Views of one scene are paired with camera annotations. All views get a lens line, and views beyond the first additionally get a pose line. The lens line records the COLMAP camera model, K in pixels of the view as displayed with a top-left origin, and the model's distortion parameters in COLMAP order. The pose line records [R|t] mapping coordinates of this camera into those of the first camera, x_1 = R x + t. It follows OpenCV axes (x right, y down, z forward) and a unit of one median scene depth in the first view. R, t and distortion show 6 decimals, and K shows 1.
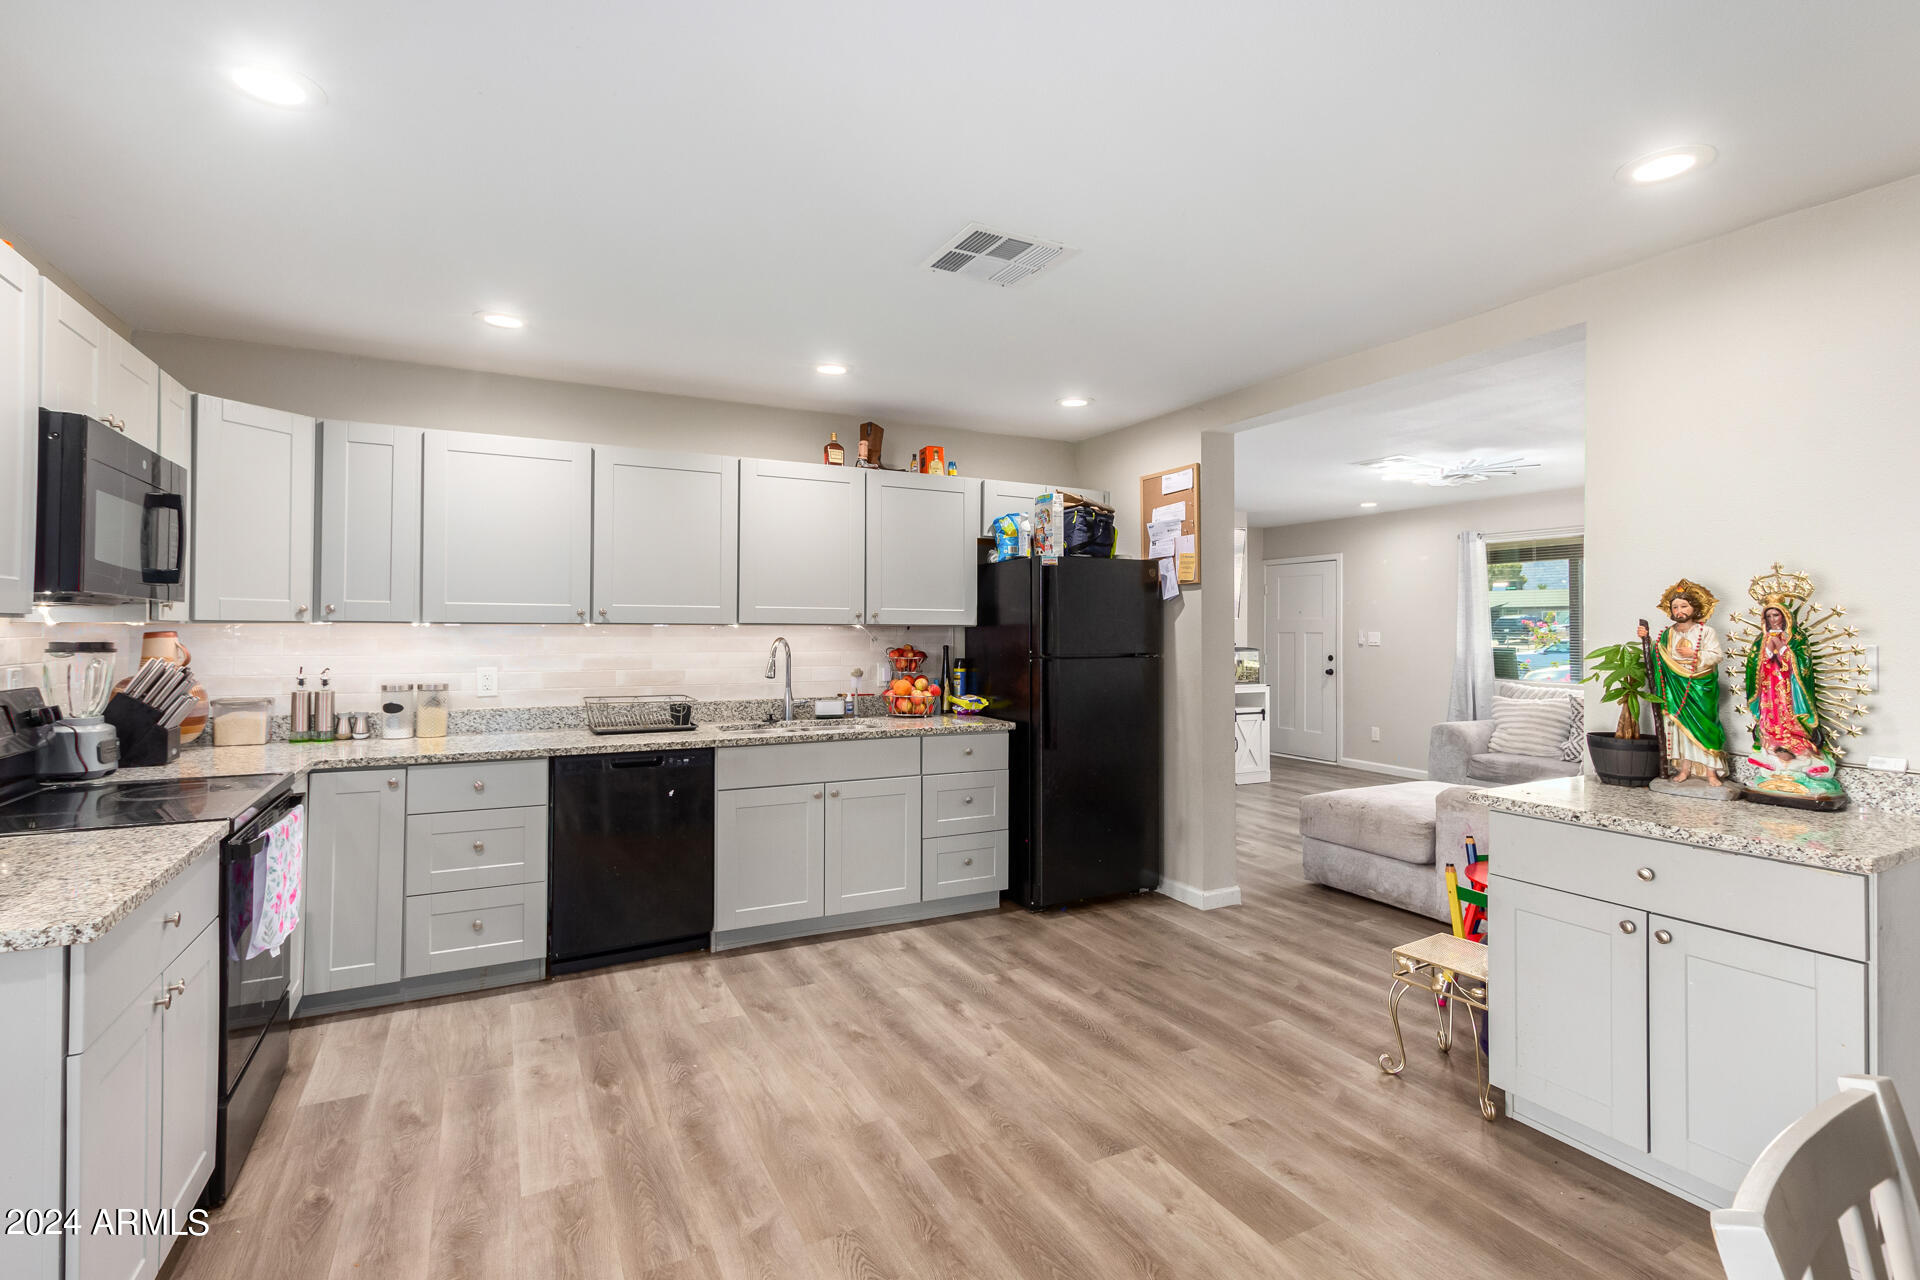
lens RADIAL K [[898.3, 0, 924.2], [0, 898.3, 621.3], [0, 0, 1]] dist [0.002962, -0.002242]
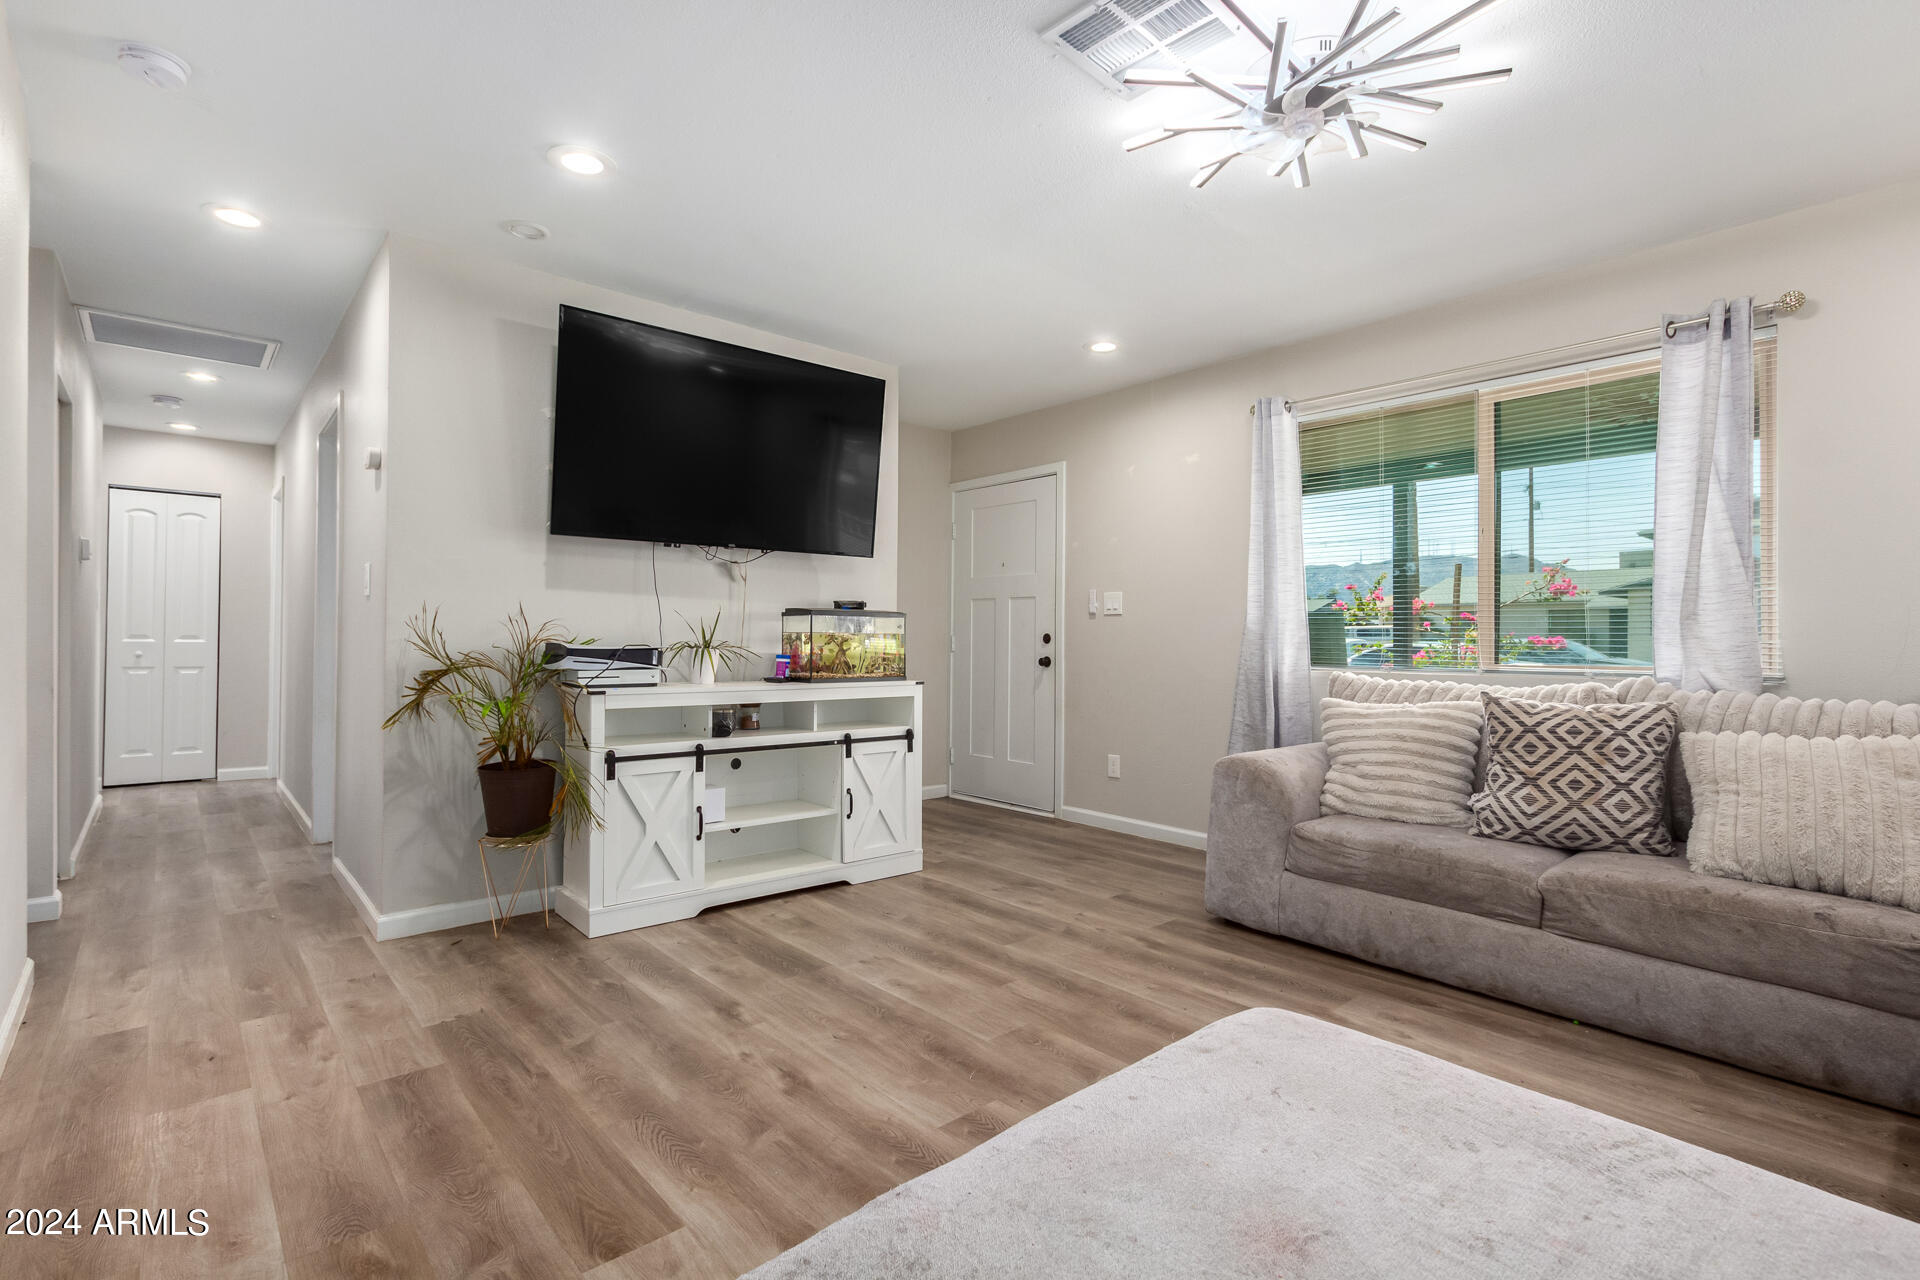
lens RADIAL K [[898.3, 0, 945.3], [0, 898.3, 634.1], [0, 0, 1]] dist [0.002962, -0.002242]
pose [[0.964145, 0.006566, 0.265293, 0.506769], [-0.007670, 0.999966, 0.003126, 0.081466], [-0.265263, -0.005049, 0.964163, 0.980378]]
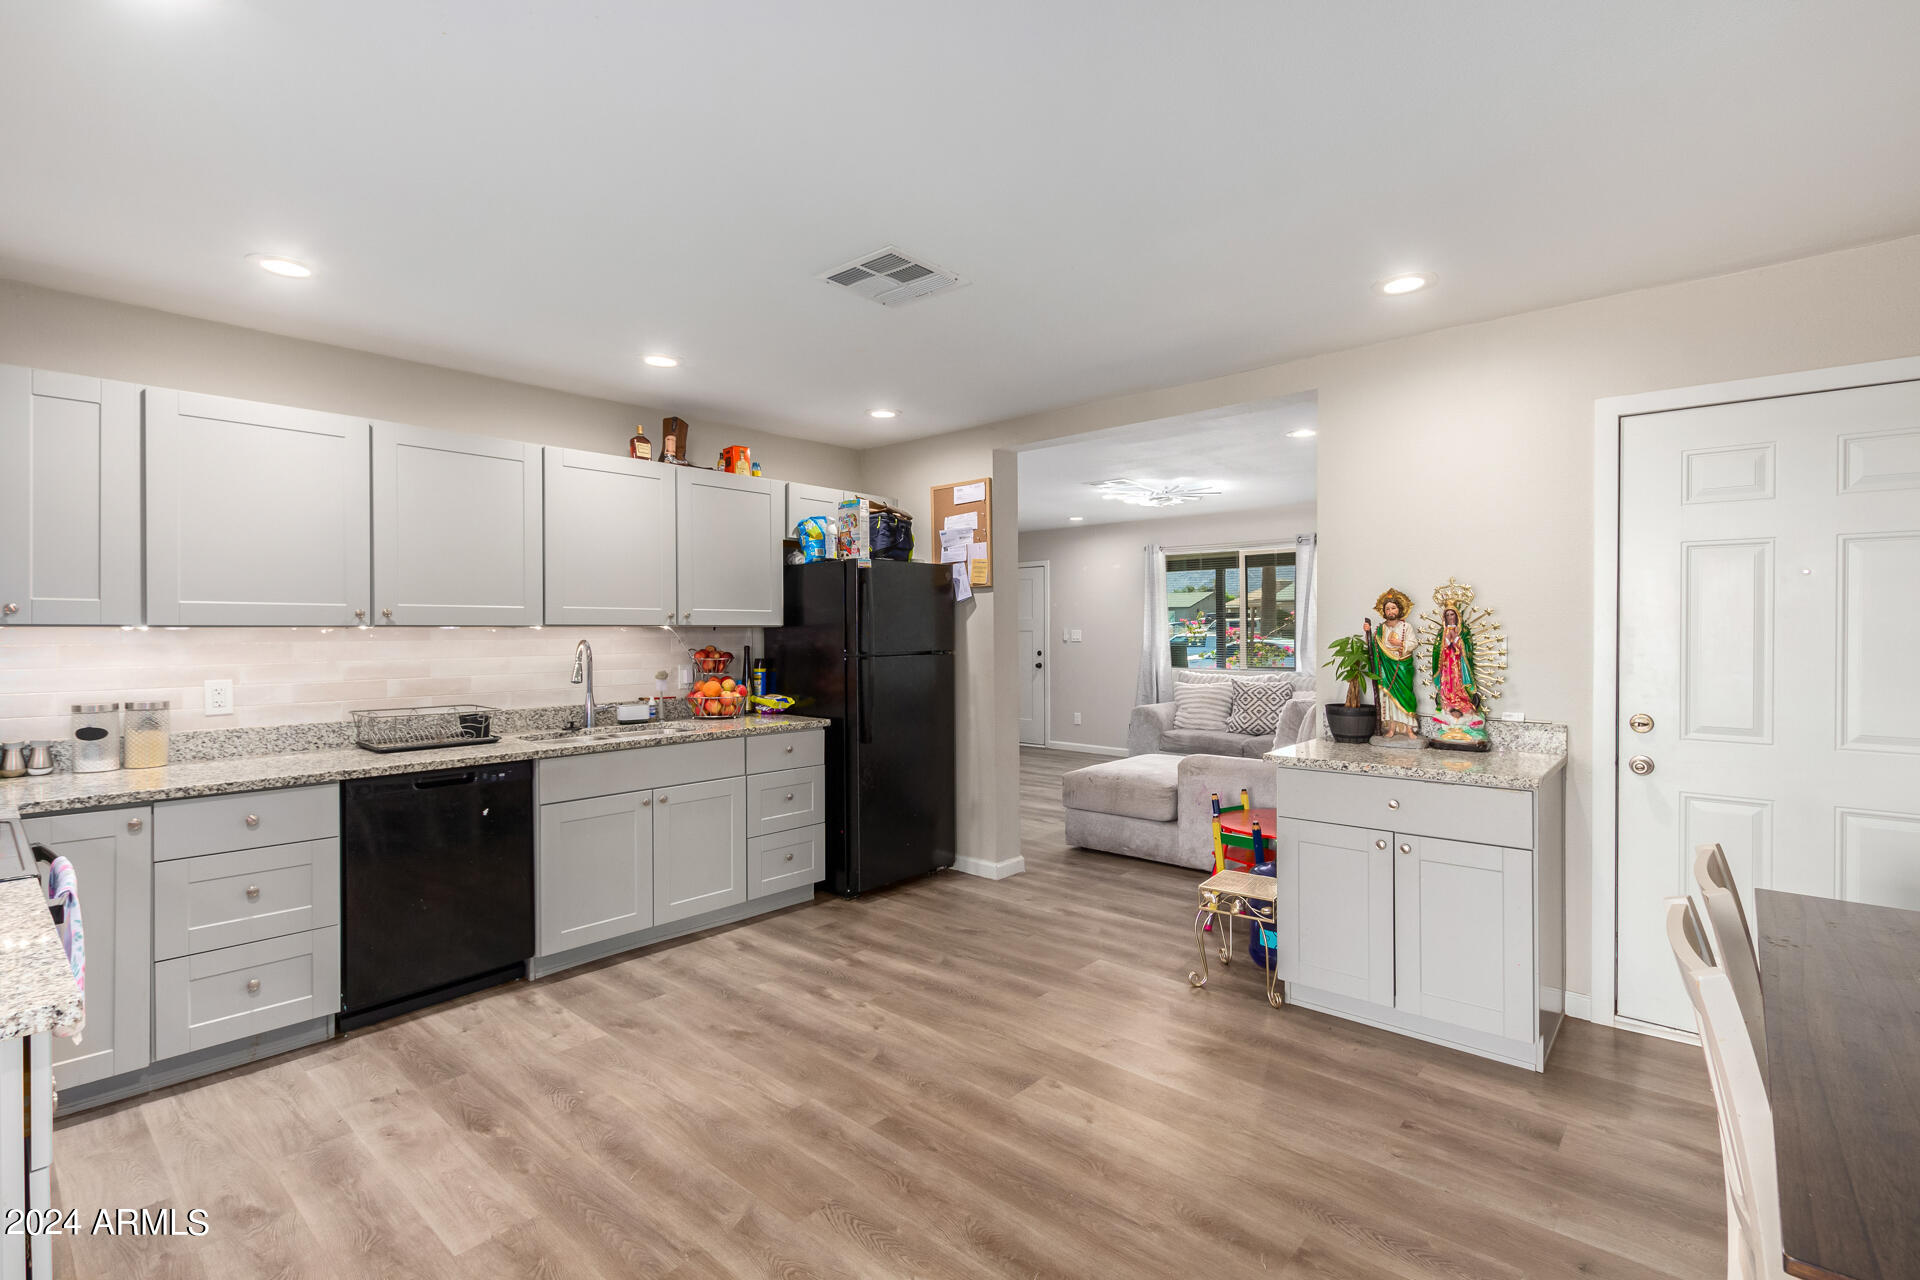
lens RADIAL K [[898.3, 0, 933.5], [0, 898.3, 633.2], [0, 0, 1]] dist [0.002962, -0.002242]
pose [[0.932526, -0.008875, 0.360994, -0.177123], [0.004145, 0.999895, 0.013873, -0.000381], [-0.361080, -0.011441, 0.932465, -0.008810]]
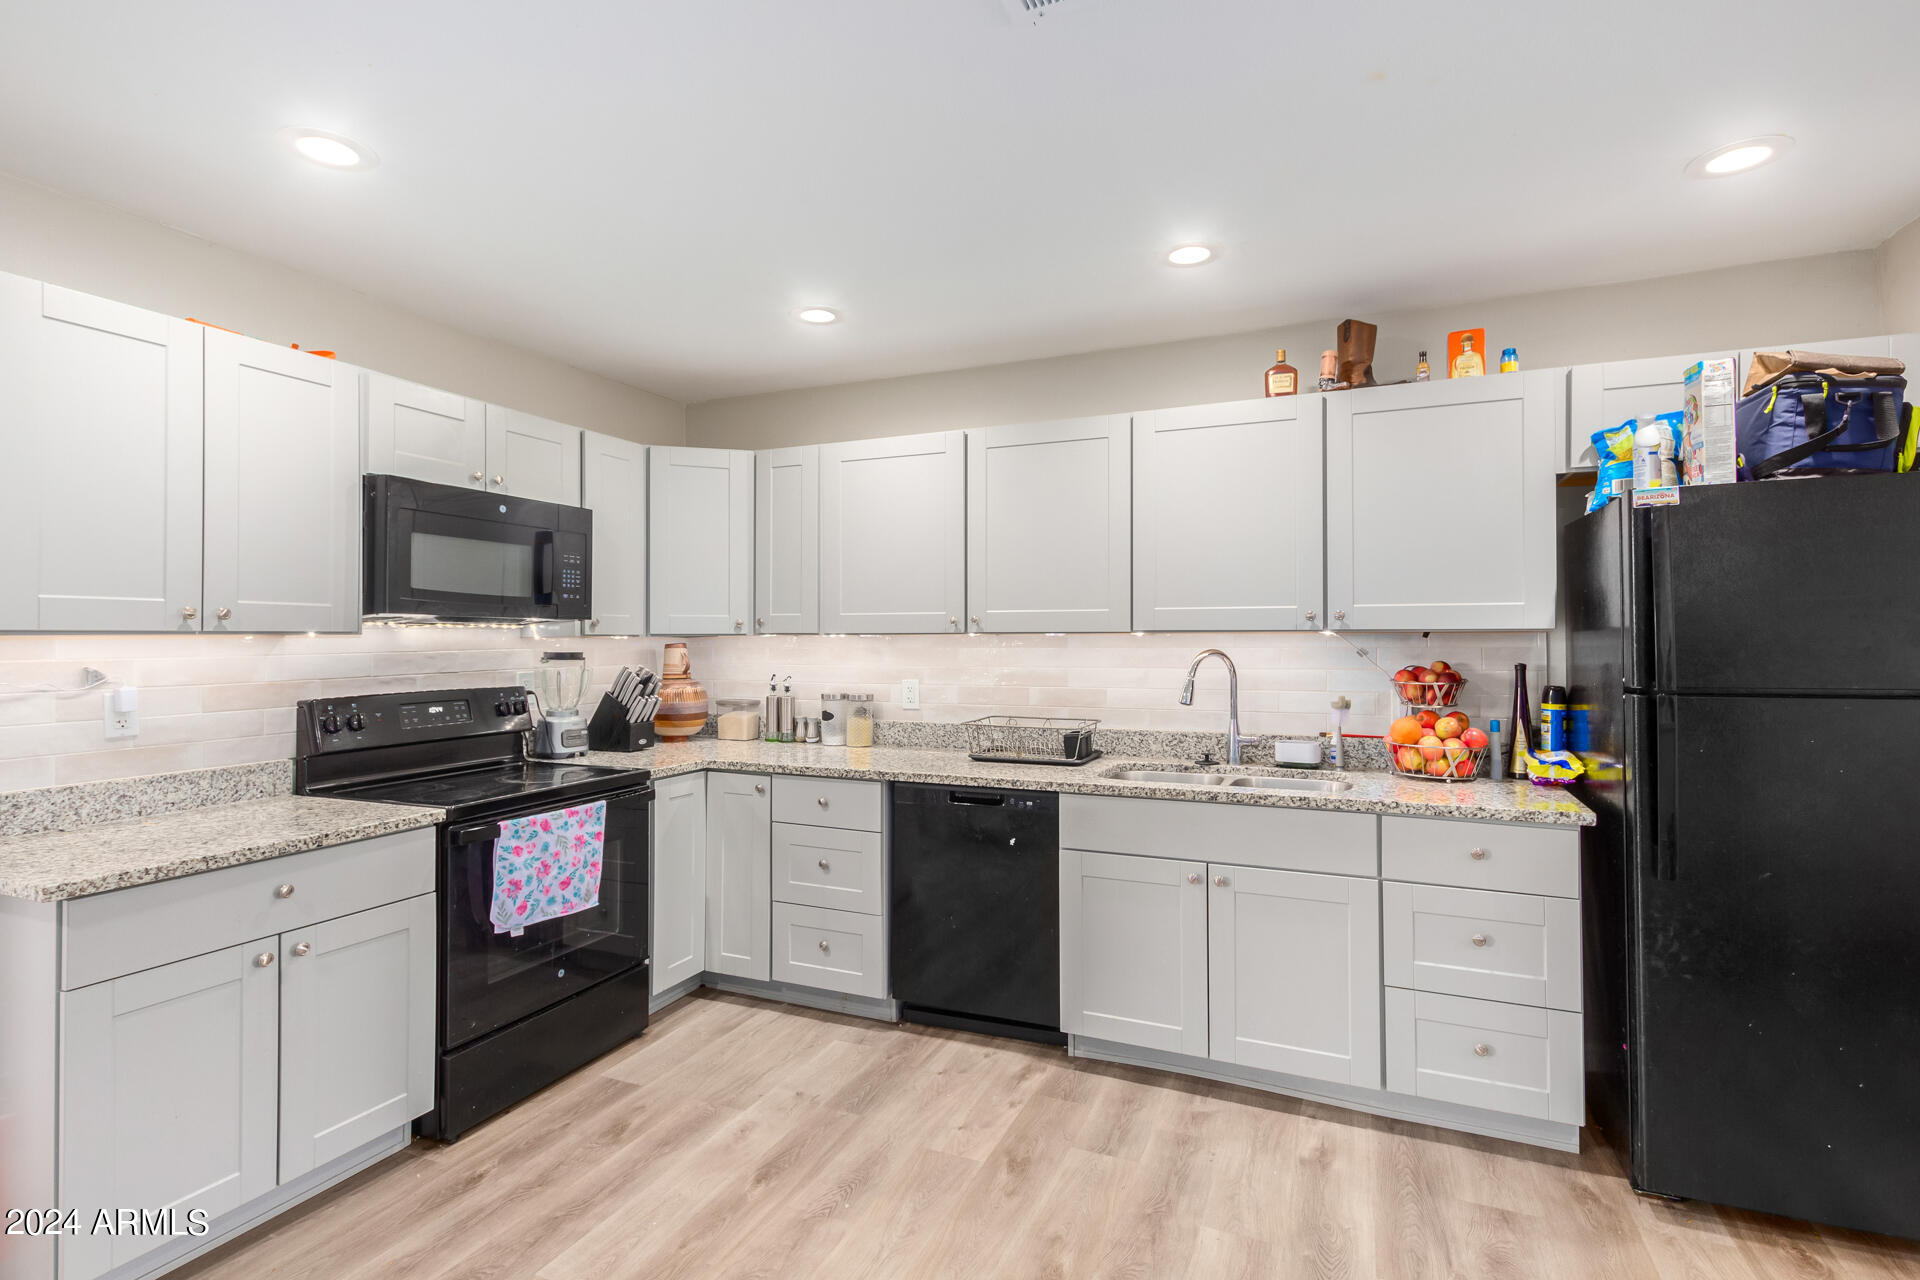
lens RADIAL K [[898.3, 0, 928.9], [0, 898.3, 628.6], [0, 0, 1]] dist [0.002962, -0.002242]
pose [[0.646544, -0.013399, -0.762759, 0.276828], [0.012559, 0.999897, -0.006919, 0.003772], [0.762774, -0.005107, 0.646645, 0.400336]]
